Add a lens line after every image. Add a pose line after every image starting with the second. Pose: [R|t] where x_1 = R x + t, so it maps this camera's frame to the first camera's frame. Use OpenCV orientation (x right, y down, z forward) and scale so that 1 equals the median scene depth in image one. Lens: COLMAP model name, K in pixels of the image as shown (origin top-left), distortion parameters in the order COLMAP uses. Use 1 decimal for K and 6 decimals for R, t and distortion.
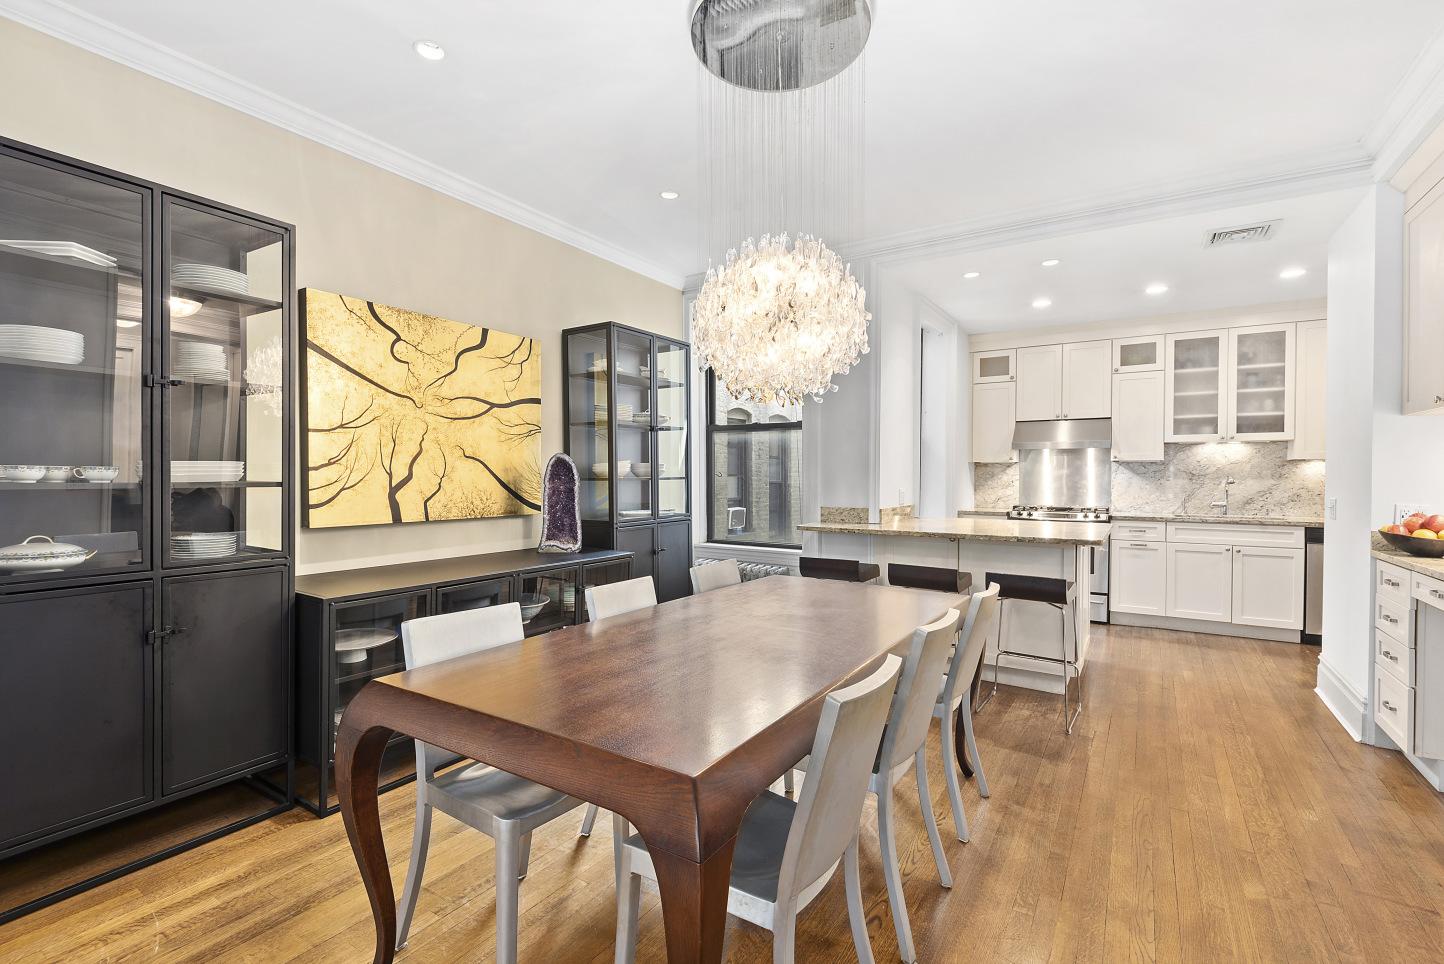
lens RADIAL K [[661.6, 0, 721.6], [0, 661.6, 478.9], [0, 0, 1]] dist [-0.000954, -0.000286]
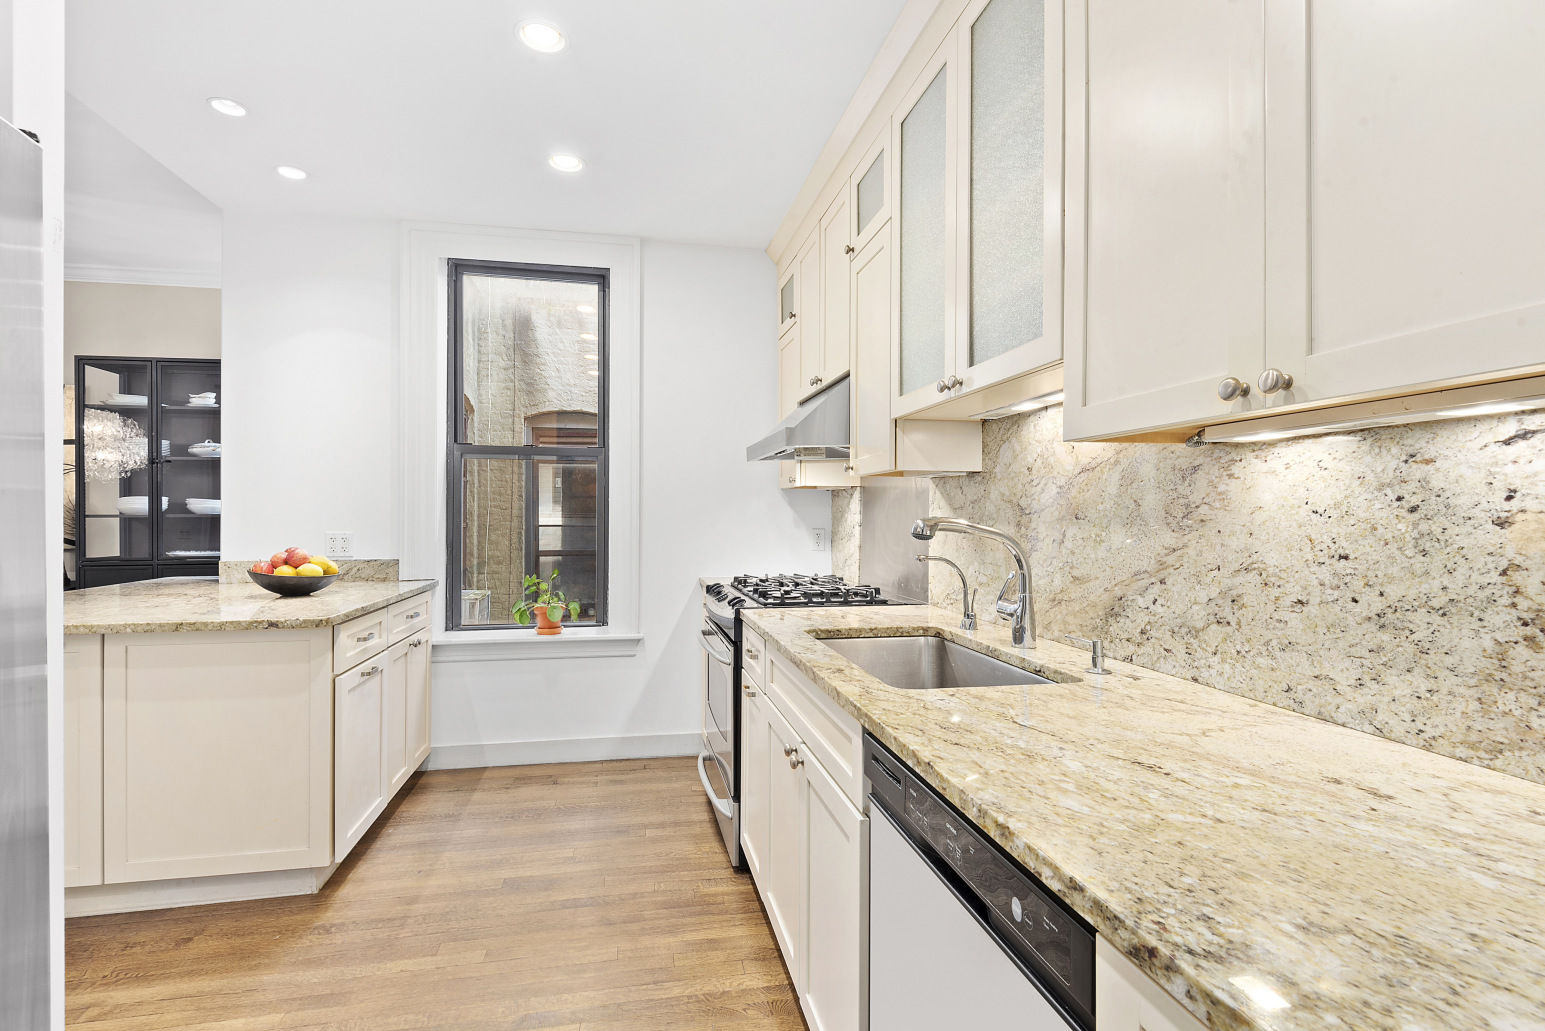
lens RADIAL K [[707.9, 0, 769.3], [0, 707.9, 512.0], [0, 0, 1]] dist [-0.000954, -0.000286]
pose [[0.697011, 0.004066, -0.717049, 0.914495], [-0.010956, 0.999928, -0.004980, -0.002432], [0.716977, 0.011328, 0.697005, 0.698851]]
